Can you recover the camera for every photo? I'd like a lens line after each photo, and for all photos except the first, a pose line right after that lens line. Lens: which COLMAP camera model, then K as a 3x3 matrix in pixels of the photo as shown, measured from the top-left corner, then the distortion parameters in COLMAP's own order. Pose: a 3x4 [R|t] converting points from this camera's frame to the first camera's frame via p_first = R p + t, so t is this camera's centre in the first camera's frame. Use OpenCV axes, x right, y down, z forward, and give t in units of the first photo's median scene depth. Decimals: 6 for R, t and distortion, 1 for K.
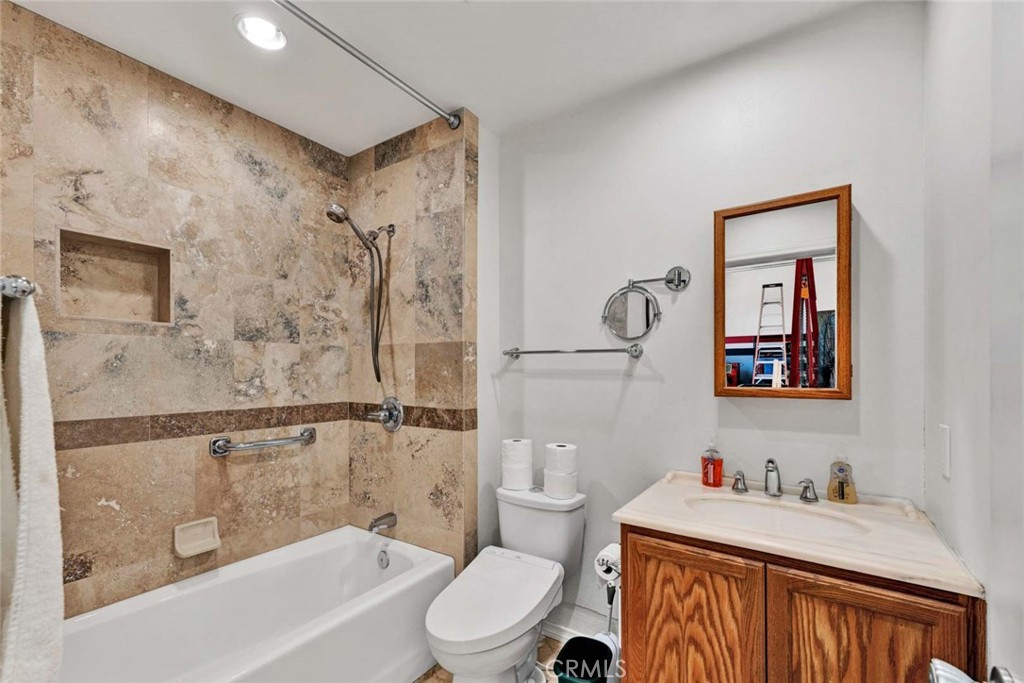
lens RADIAL K [[418.1, 0, 525.5], [0, 418.1, 369.0], [0, 0, 1]] dist [-0.001316, -0.000116]
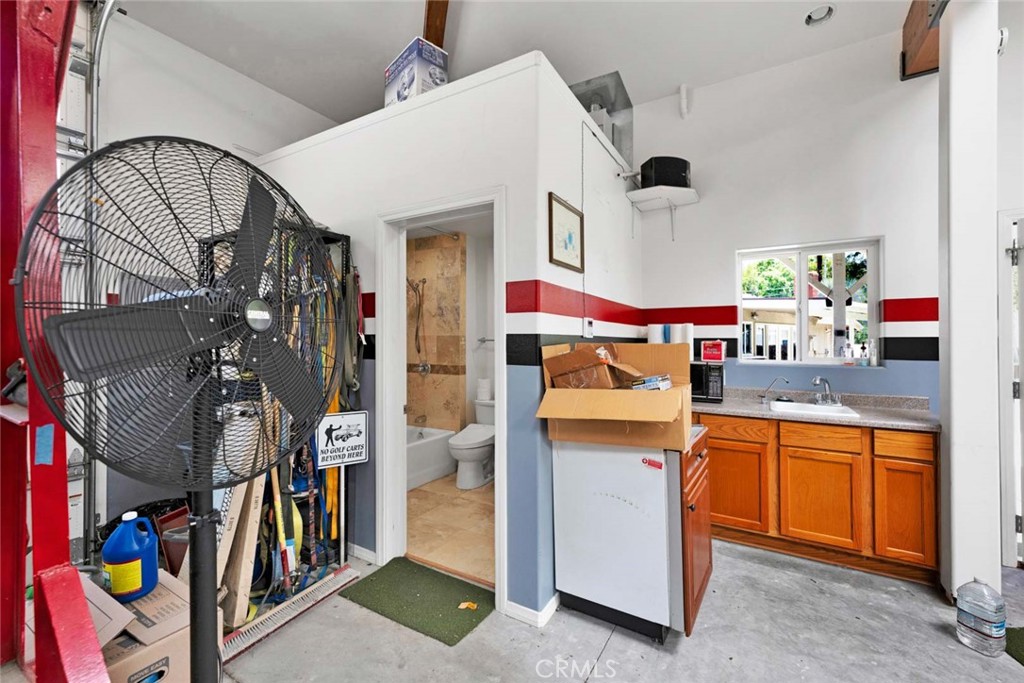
lens RADIAL K [[418.1, 0, 513.8], [0, 418.1, 340.4], [0, 0, 1]] dist [-0.001316, -0.000116]
pose [[0.998766, 0.003483, 0.049551, 0.029810], [-0.003621, 0.999990, 0.002693, -0.045184], [-0.049541, -0.002869, 0.998768, -1.229656]]
